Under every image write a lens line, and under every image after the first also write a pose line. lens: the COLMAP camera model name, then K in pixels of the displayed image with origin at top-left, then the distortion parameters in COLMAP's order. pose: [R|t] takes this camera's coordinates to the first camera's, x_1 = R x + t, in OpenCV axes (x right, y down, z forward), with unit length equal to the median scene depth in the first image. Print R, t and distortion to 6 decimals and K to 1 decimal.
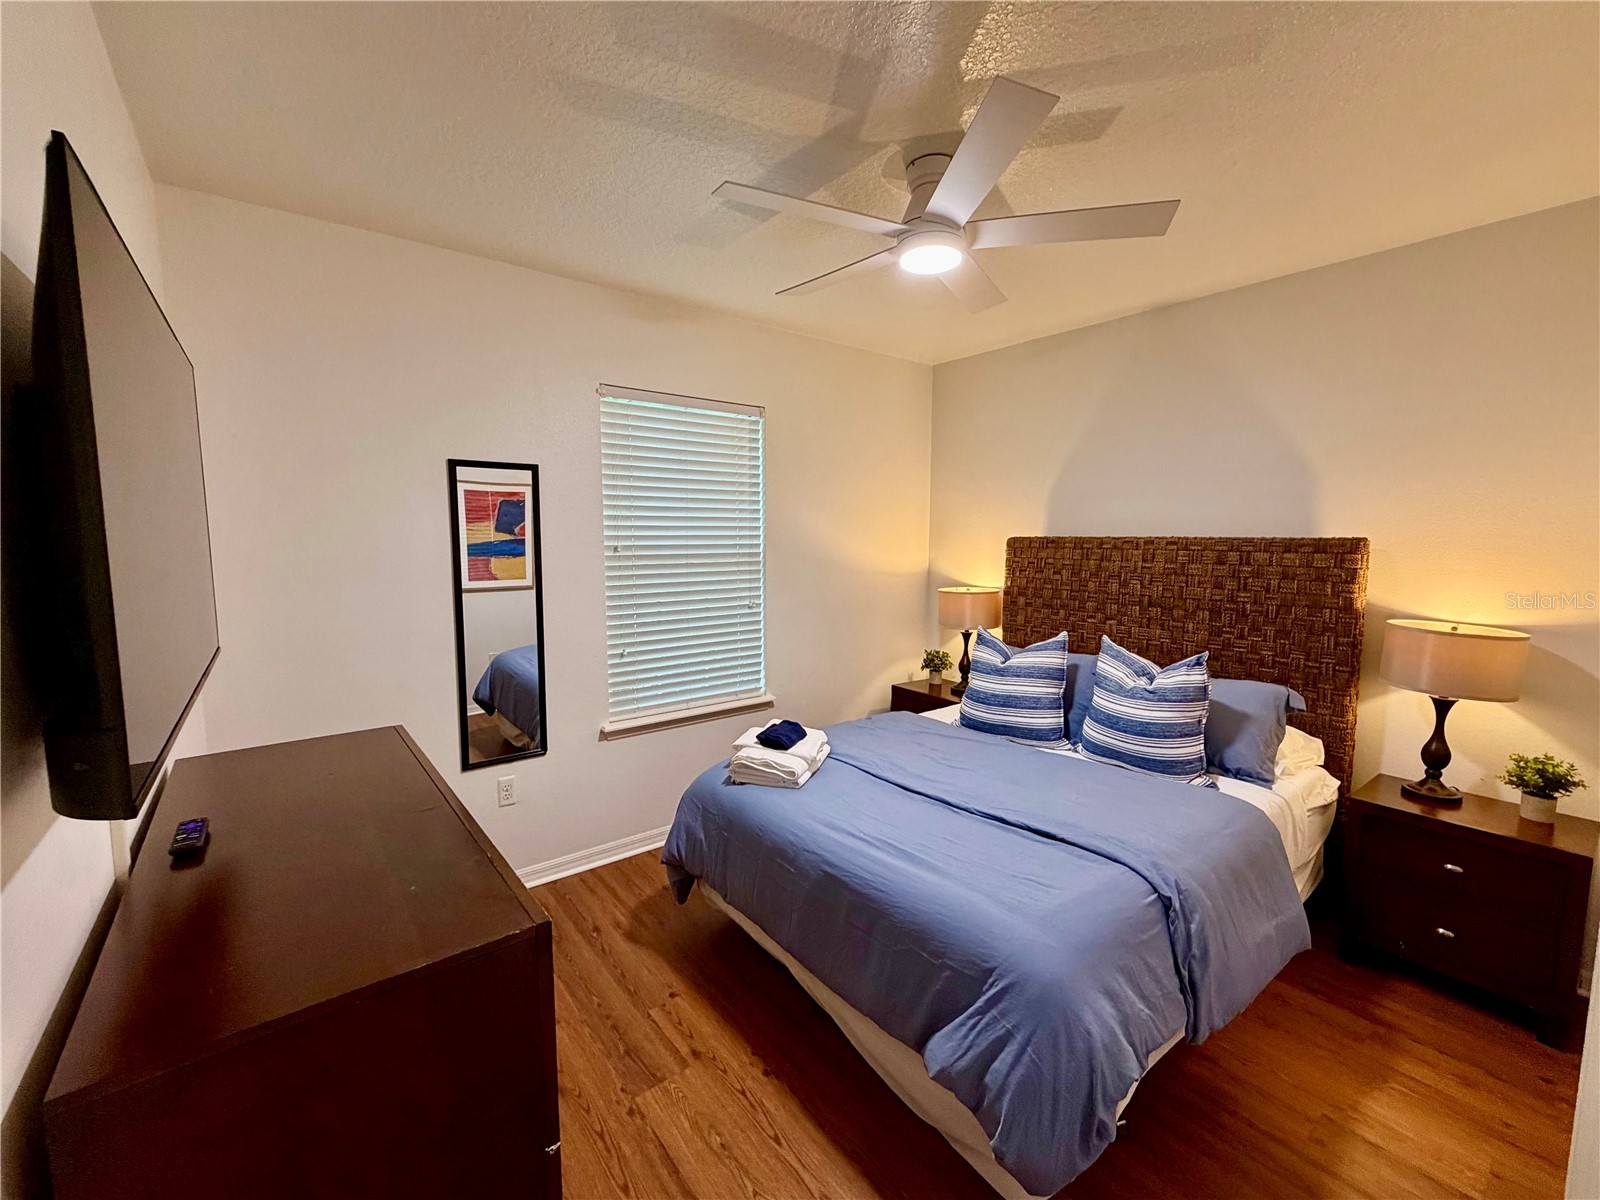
lens RADIAL K [[652.7, 0, 799.2], [0, 652.7, 597.4], [0, 0, 1]] dist [0.002135, -0.000510]
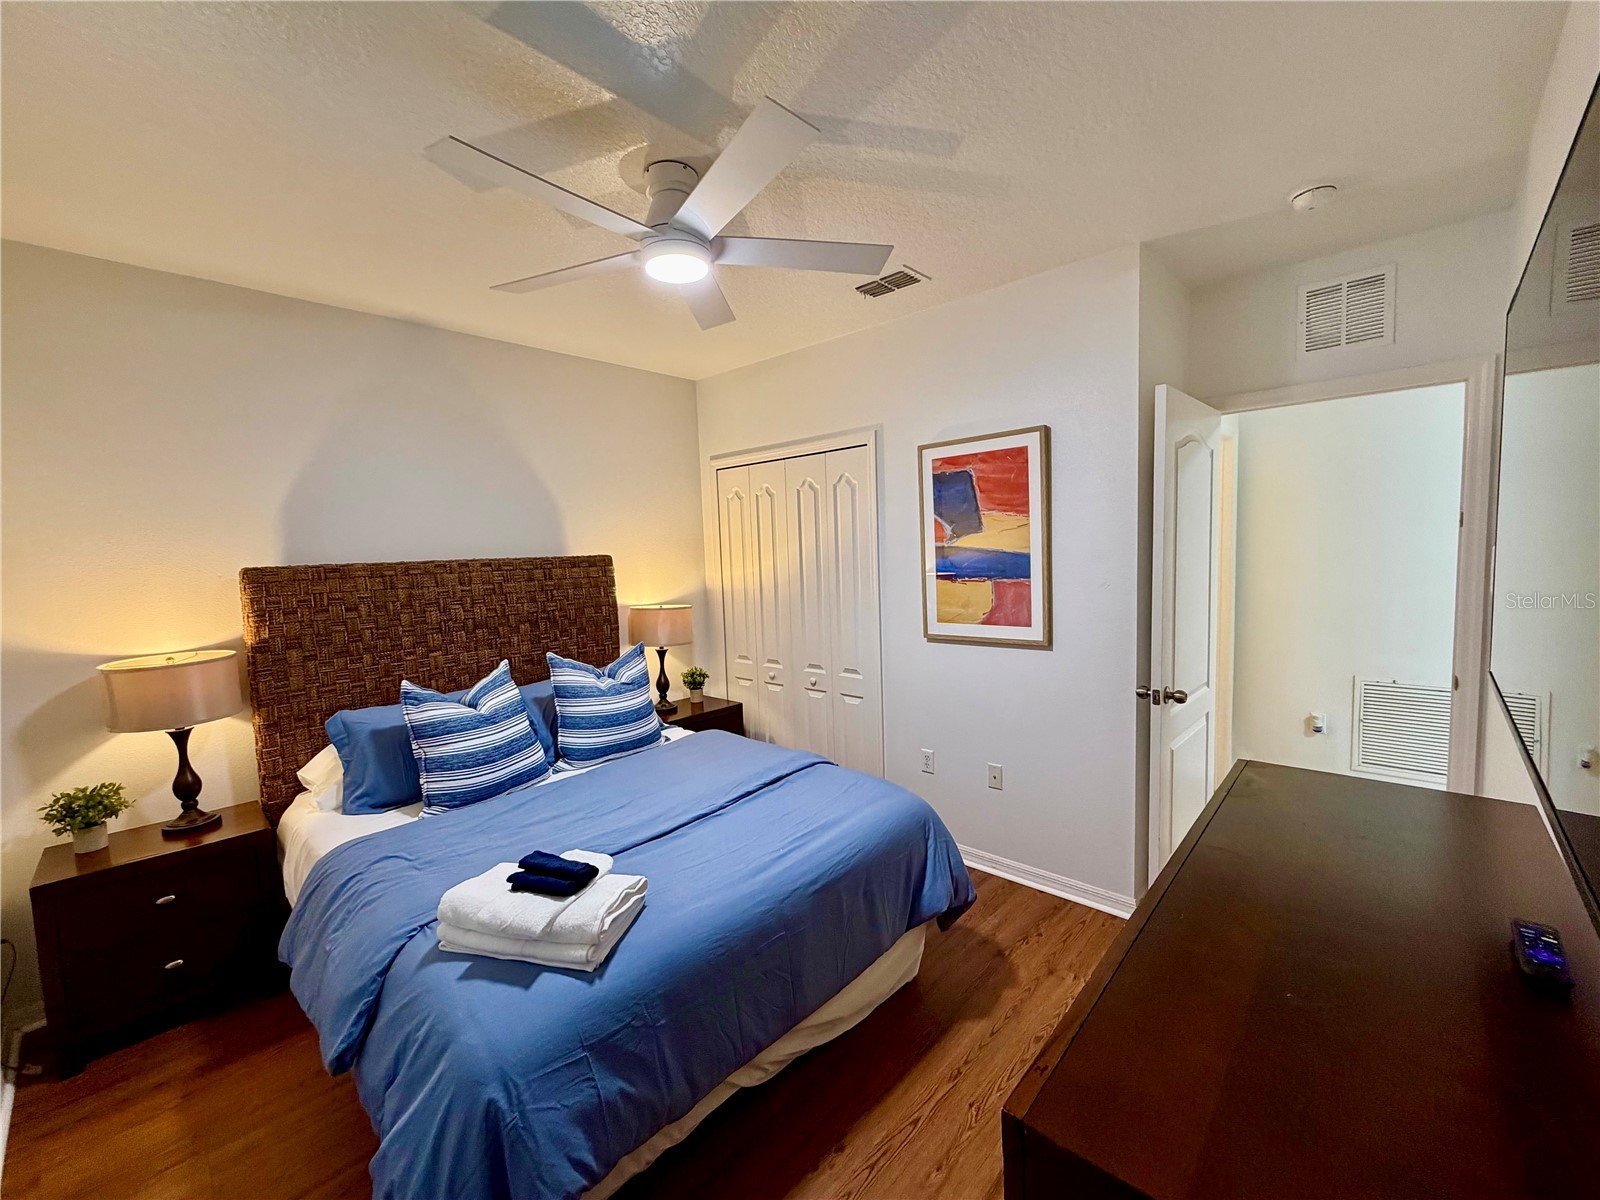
lens RADIAL K [[652.7, 0, 801.5], [0, 652.7, 602.6], [0, 0, 1]] dist [0.002135, -0.000510]
pose [[-0.145446, -0.079103, 0.986199, -0.556807], [0.127459, 0.986994, 0.097964, -0.064743], [-0.981122, 0.139948, -0.133472, 0.688816]]
